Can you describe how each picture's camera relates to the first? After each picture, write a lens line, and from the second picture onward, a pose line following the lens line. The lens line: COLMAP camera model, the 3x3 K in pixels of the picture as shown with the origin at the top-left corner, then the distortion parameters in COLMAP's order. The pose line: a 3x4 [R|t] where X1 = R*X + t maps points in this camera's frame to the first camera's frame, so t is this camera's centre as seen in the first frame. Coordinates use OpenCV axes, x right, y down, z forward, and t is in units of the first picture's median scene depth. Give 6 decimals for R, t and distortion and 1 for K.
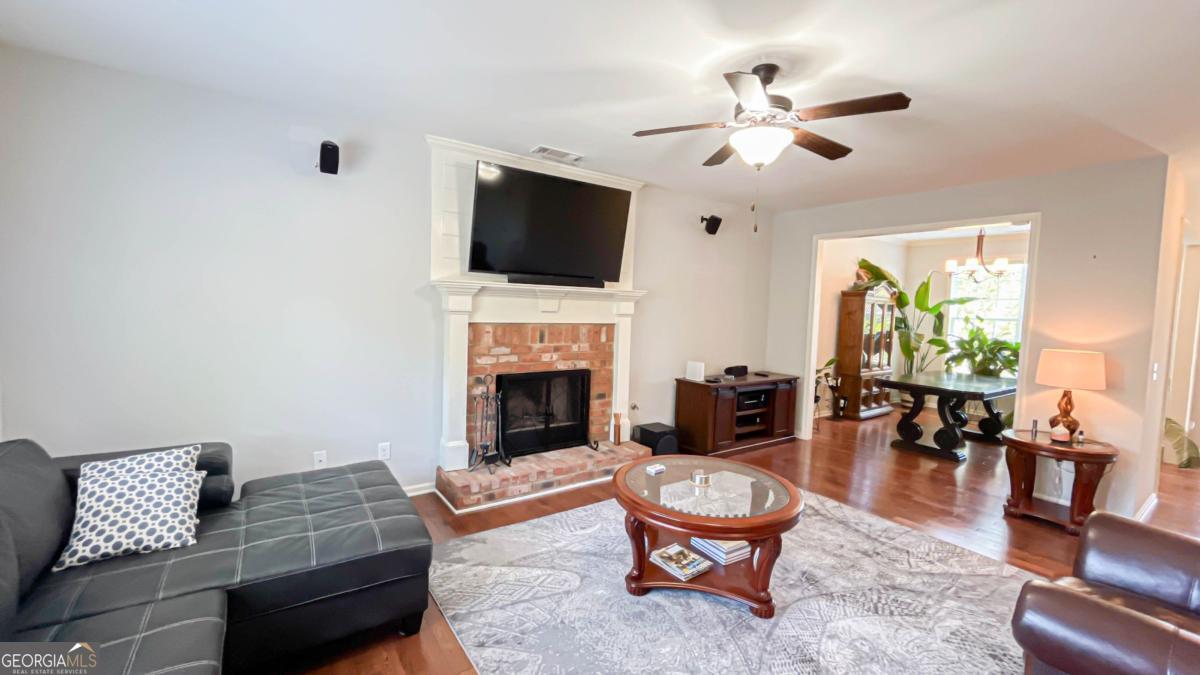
lens RADIAL K [[487.3, 0, 598.5], [0, 487.3, 334.6], [0, 0, 1]] dist [-0.002014, -0.001191]
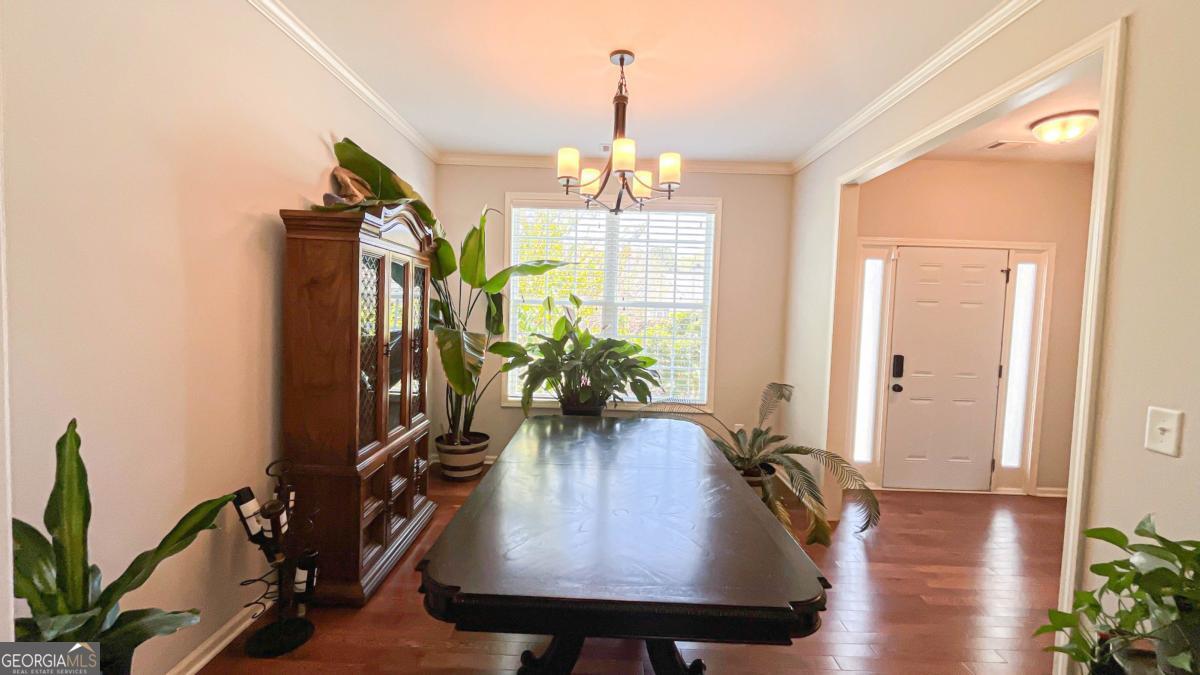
lens RADIAL K [[487.3, 0, 590.0], [0, 487.3, 334.7], [0, 0, 1]] dist [-0.002014, -0.001191]
pose [[0.606201, -0.055051, 0.793404, 0.422049], [0.038416, 0.998464, 0.039927, -0.018160], [-0.794383, 0.006275, 0.607384, 0.752914]]
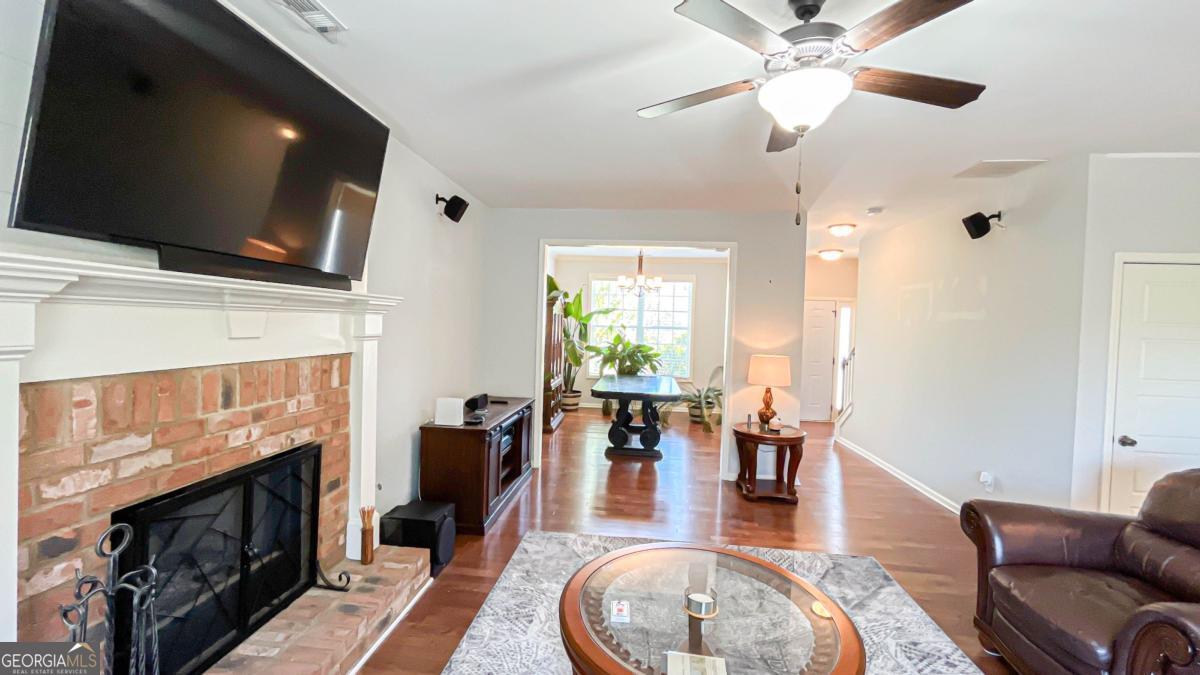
lens RADIAL K [[487.3, 0, 598.0], [0, 487.3, 334.3], [0, 0, 1]] dist [-0.002014, -0.001191]
pose [[0.659064, -0.030478, 0.751469, -0.155929], [0.039066, 0.999217, 0.006264, -0.027598], [-0.751072, 0.025228, 0.659739, 0.306651]]
